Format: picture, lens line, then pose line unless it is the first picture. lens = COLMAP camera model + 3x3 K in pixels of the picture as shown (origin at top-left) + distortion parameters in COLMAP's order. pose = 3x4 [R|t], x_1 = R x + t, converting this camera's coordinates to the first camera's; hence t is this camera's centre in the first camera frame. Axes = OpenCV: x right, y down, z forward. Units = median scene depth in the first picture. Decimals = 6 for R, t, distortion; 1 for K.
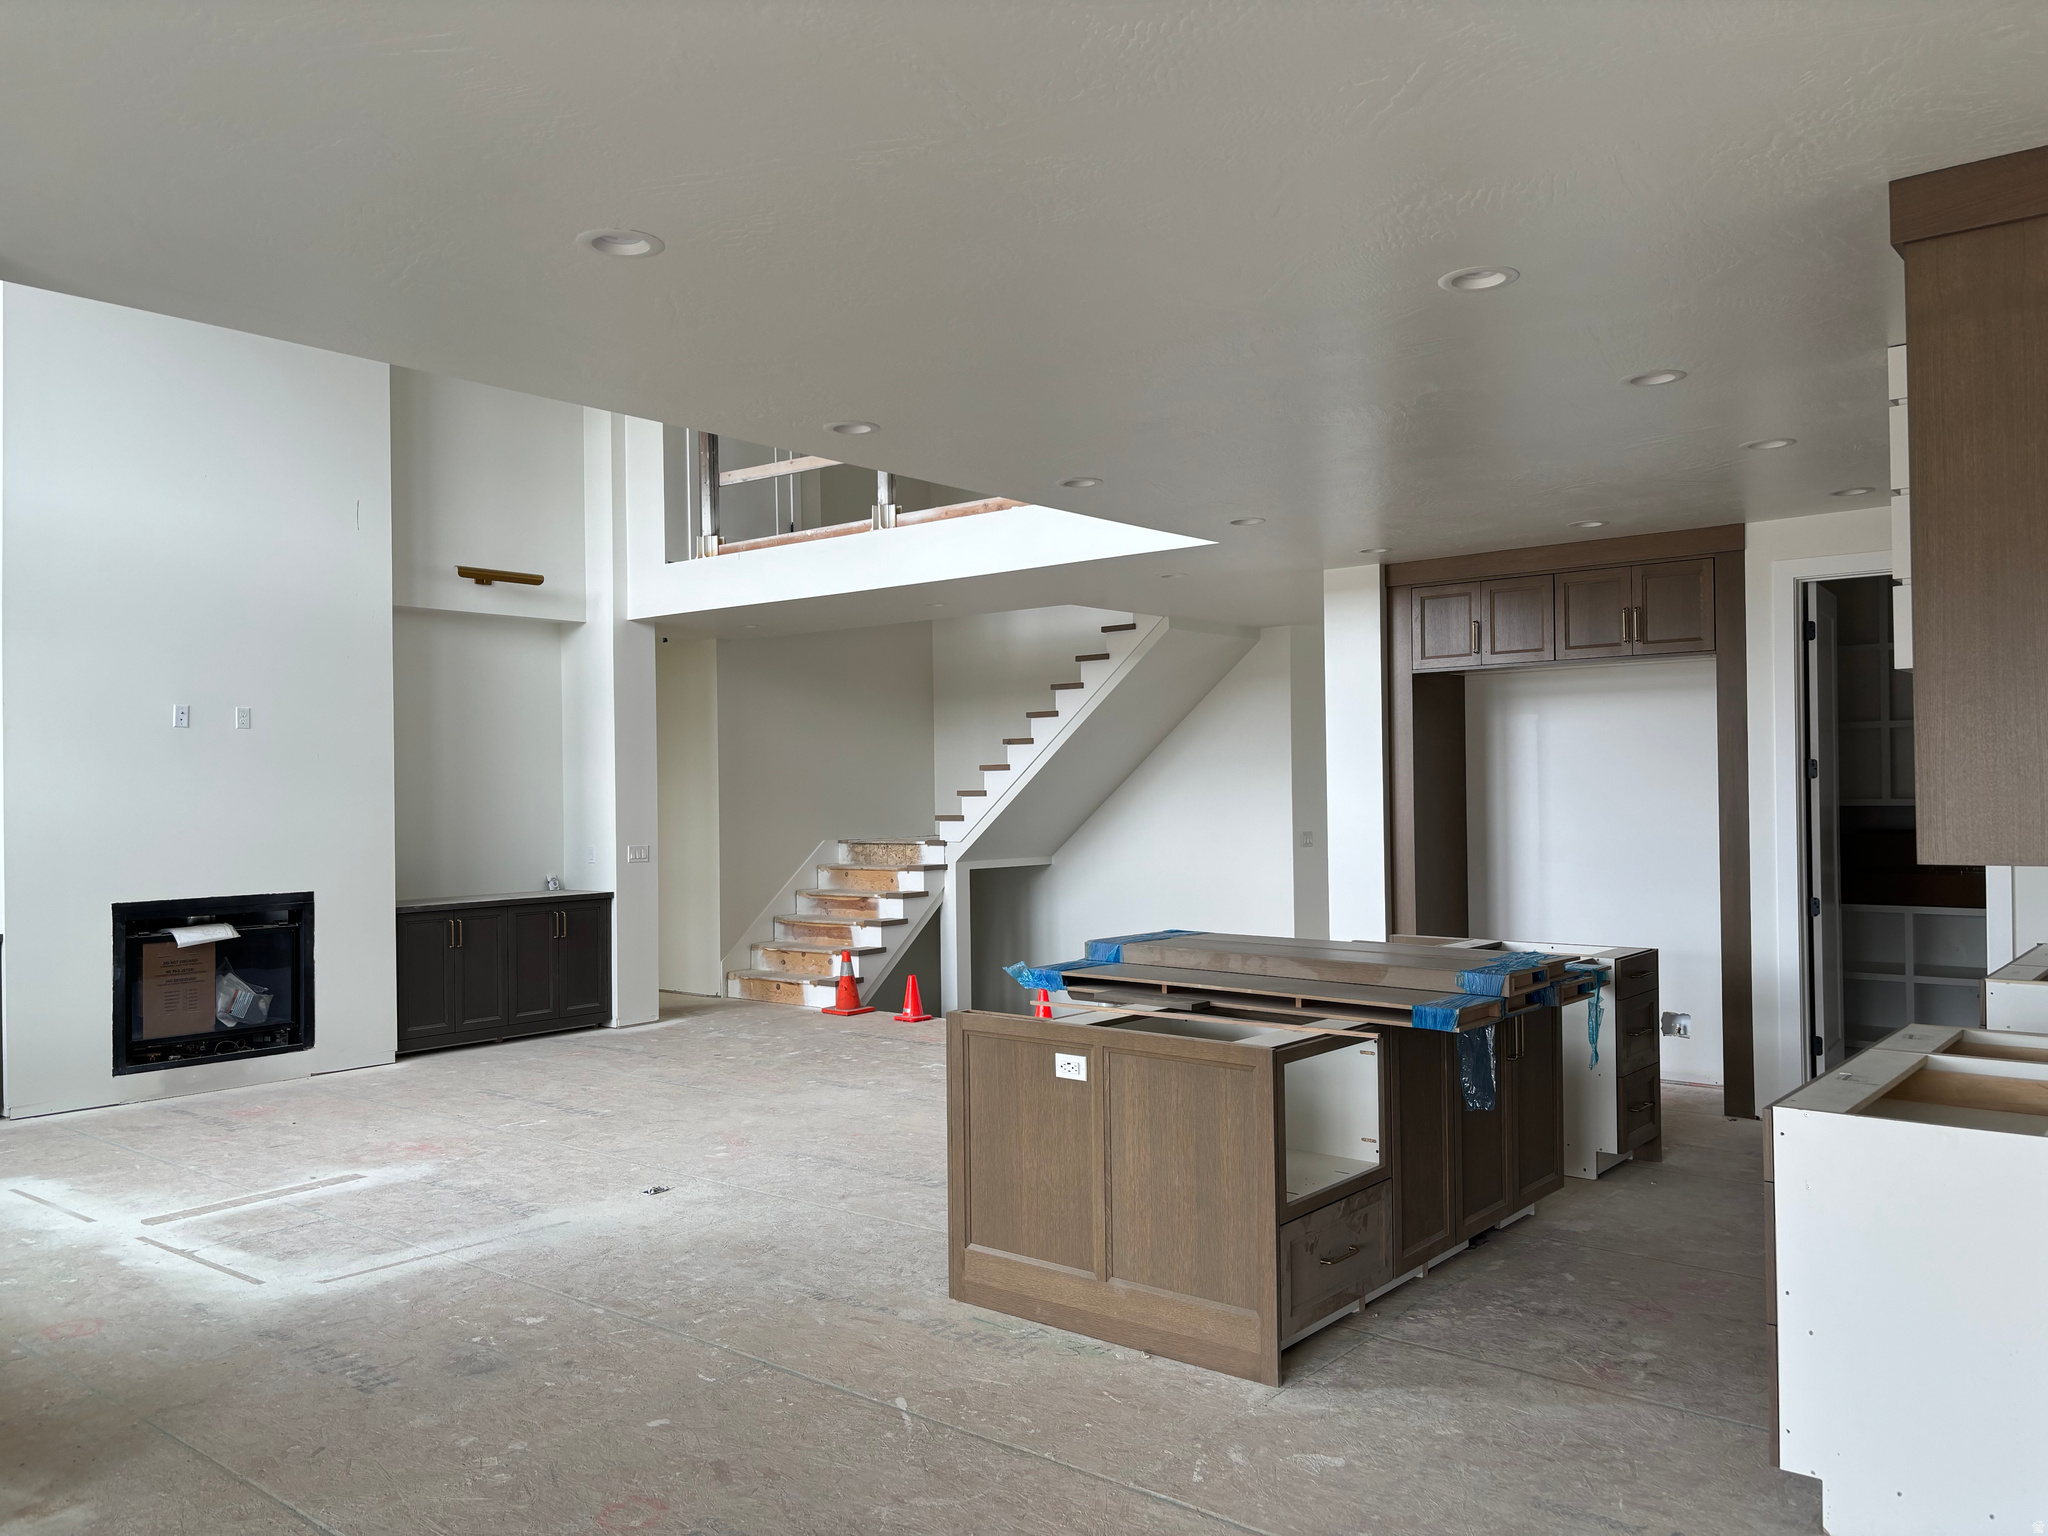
lens RADIAL K [[1544.0, 0, 1021.3], [0, 1544.0, 773.6], [0, 0, 1]] dist [0.027660, -0.006695]
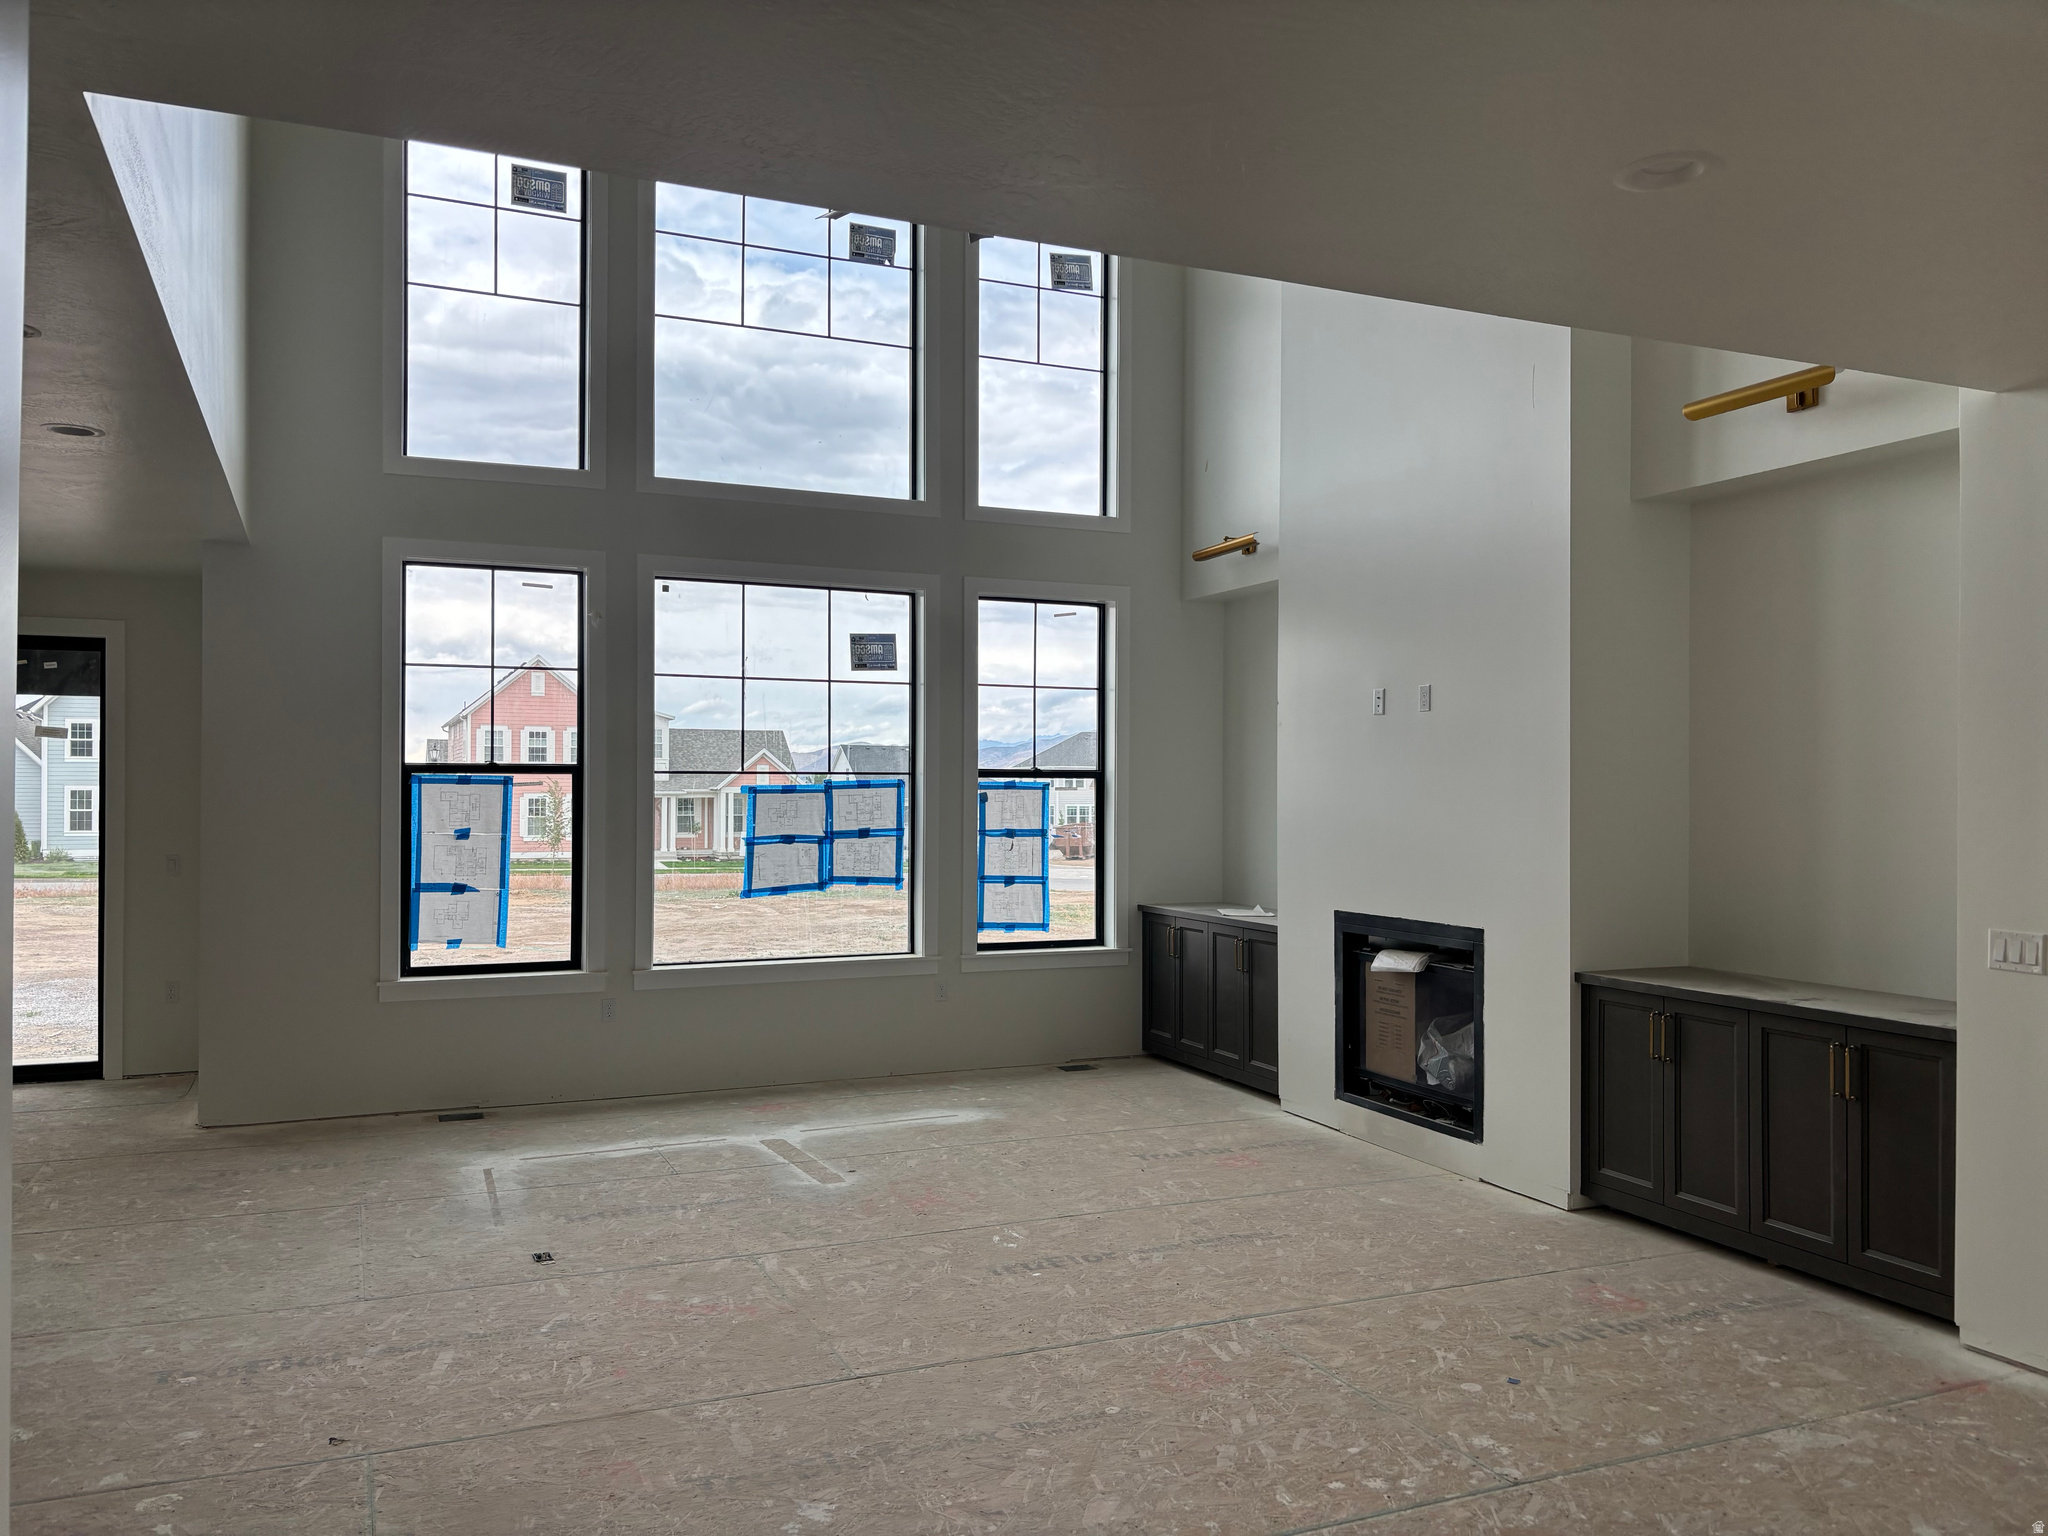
lens RADIAL K [[1544.0, 0, 1020.8], [0, 1544.0, 780.2], [0, 0, 1]] dist [0.027660, -0.006695]
pose [[-0.449804, 0.001419, -0.893126, 0.314344], [0.012018, 0.999918, -0.004464, 0.007626], [0.893047, -0.012742, -0.449784, 1.231096]]
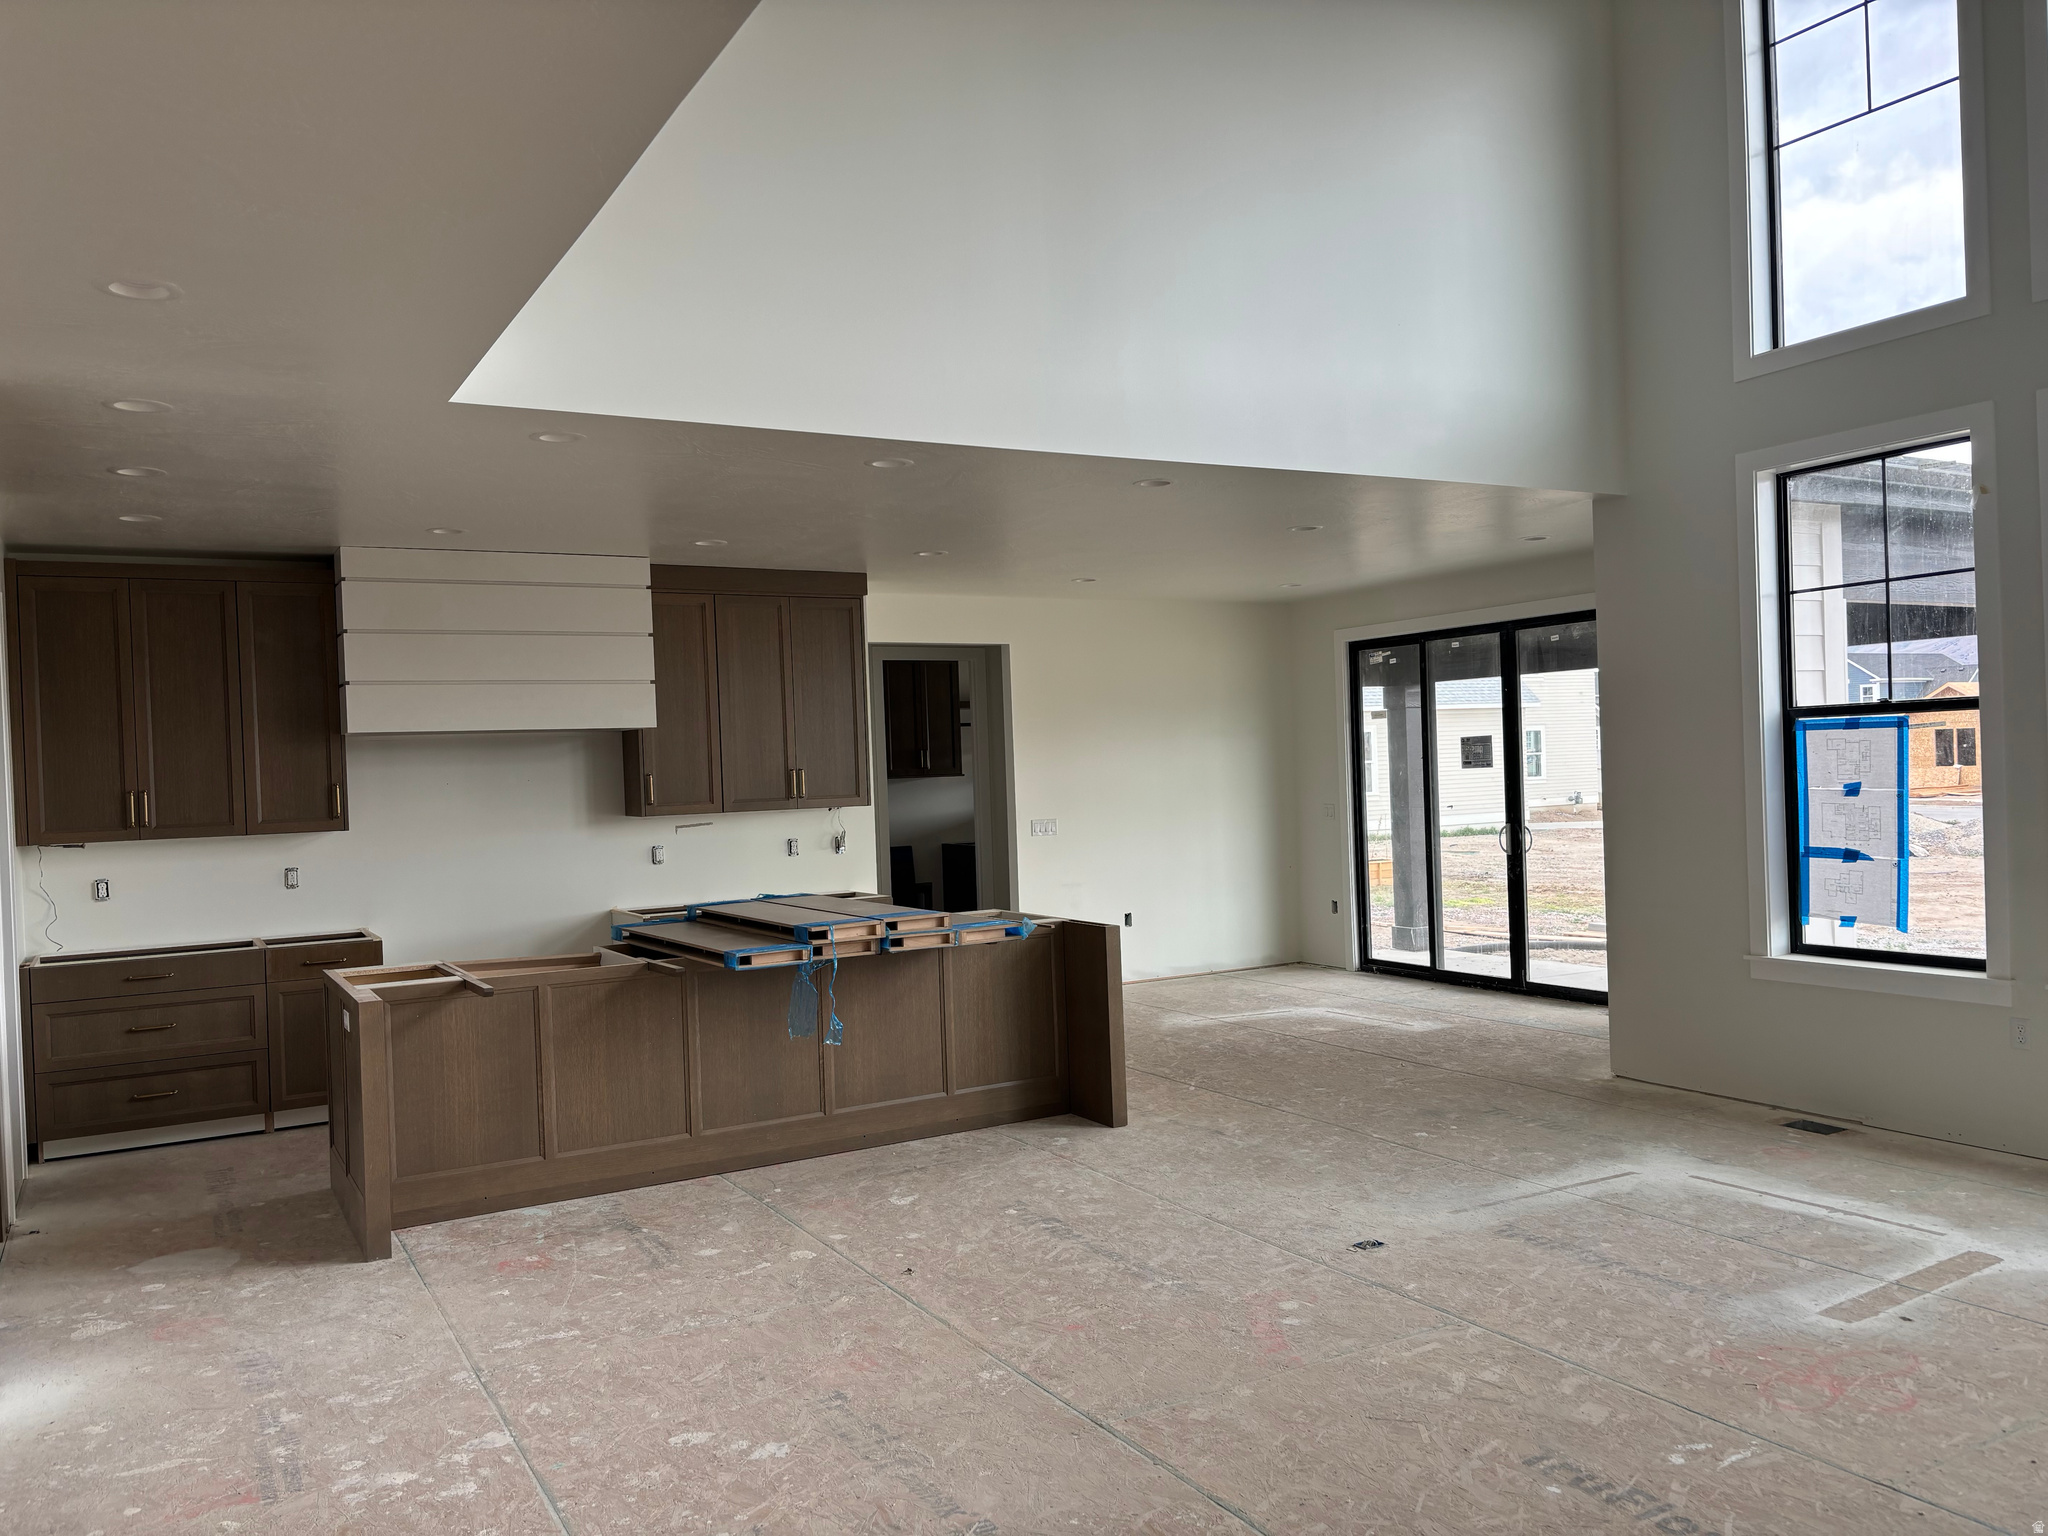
lens RADIAL K [[1544.0, 0, 1026.9], [0, 1544.0, 765.9], [0, 0, 1]] dist [0.027660, -0.006695]
pose [[-0.934213, 0.046054, 0.353730, -0.278452], [0.041628, 0.998931, -0.020114, 0.019008], [-0.354278, -0.004065, -0.935131, 1.383160]]
